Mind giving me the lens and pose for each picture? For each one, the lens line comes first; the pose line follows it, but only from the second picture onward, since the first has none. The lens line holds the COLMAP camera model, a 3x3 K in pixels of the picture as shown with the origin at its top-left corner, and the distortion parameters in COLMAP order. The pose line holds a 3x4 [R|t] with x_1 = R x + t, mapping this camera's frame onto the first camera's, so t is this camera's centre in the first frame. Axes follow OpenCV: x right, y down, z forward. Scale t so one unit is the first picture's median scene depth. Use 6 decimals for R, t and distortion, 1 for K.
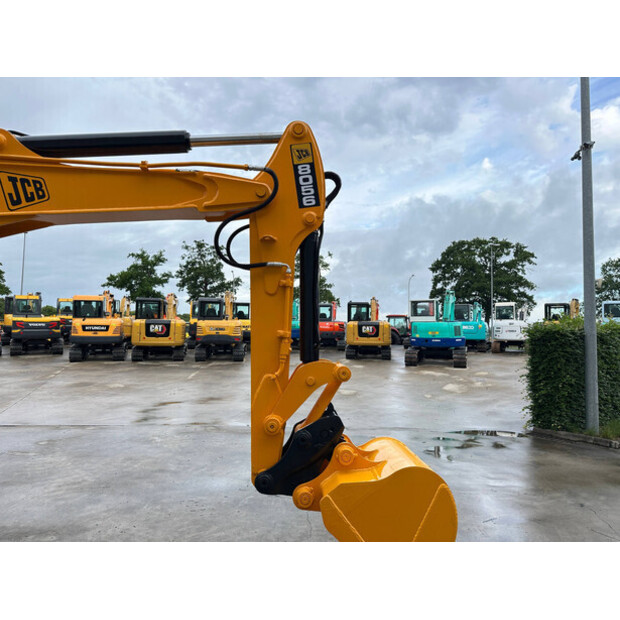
lens RADIAL K [[428.6, 0, 312.6], [0, 428.6, 310.1], [0, 0, 1]] dist [0.117647, -0.148782]
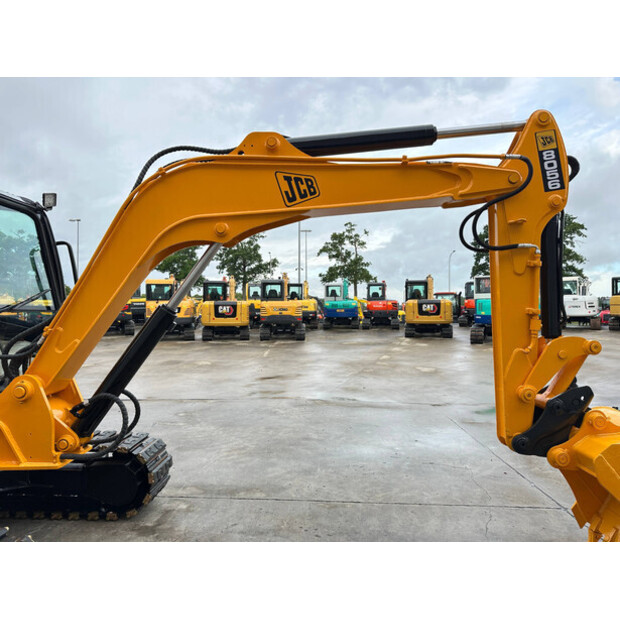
lens RADIAL K [[428.6, 0, 312.6], [0, 428.6, 310.1], [0, 0, 1]] dist [0.117647, -0.148782]
pose [[0.997051, -0.015863, -0.075082, -0.070641], [0.019406, 0.998720, 0.046706, -0.001074], [0.074245, -0.048025, 0.996083, -0.017294]]
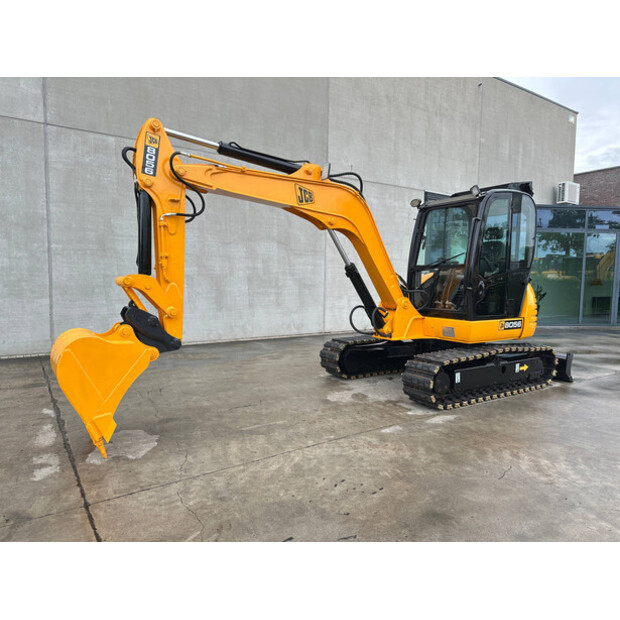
lens RADIAL K [[428.6, 0, 312.6], [0, 428.6, 310.1], [0, 0, 1]] dist [0.117647, -0.148782]
pose [[-0.855214, 0.012857, -0.518116, 0.040456], [0.005836, 0.999868, 0.015178, 0.030427], [0.518243, 0.009957, -0.855176, 0.368423]]
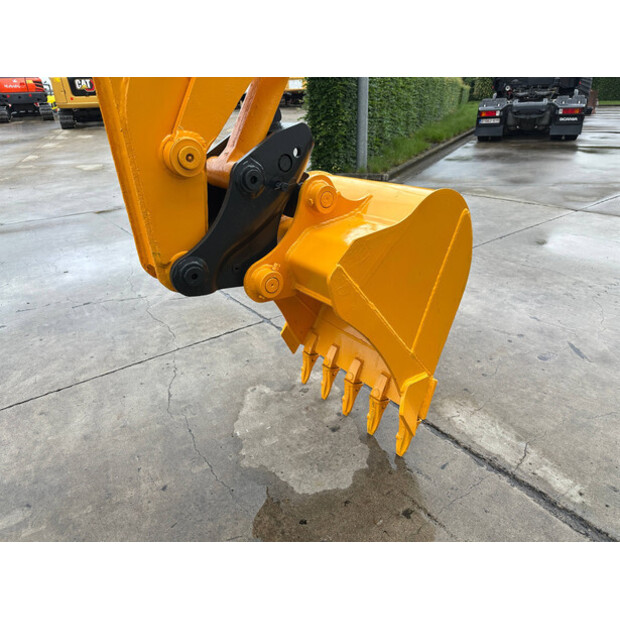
lens RADIAL K [[428.6, 0, 312.6], [0, 428.6, 310.1], [0, 0, 1]] dist [0.117647, -0.148782]
pose [[0.823939, -0.287371, 0.488409, -0.031827], [0.014782, 0.872485, 0.488417, 0.024395], [-0.566486, -0.395206, 0.723122, 0.070337]]
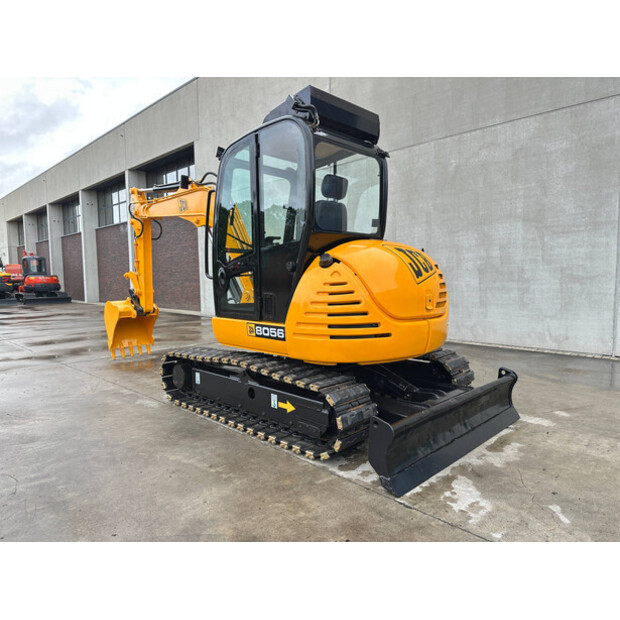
lens RADIAL K [[428.6, 0, 312.6], [0, 428.6, 310.1], [0, 0, 1]] dist [0.117647, -0.148782]
pose [[-0.677985, -0.063884, 0.732294, -0.424663], [-0.043619, 0.997957, 0.046676, 0.025708], [-0.733780, -0.000297, -0.679387, 0.294191]]
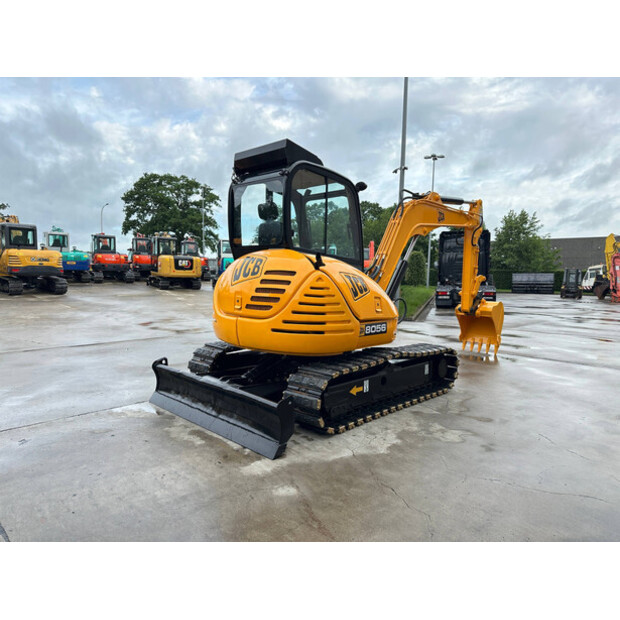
lens RADIAL K [[428.6, 0, 312.6], [0, 428.6, 310.1], [0, 0, 1]] dist [0.117647, -0.148782]
pose [[0.737759, -0.058610, 0.672516, -0.441898], [-0.043956, 0.989939, 0.134493, -0.000881], [-0.673632, -0.128784, 0.727760, -0.087010]]
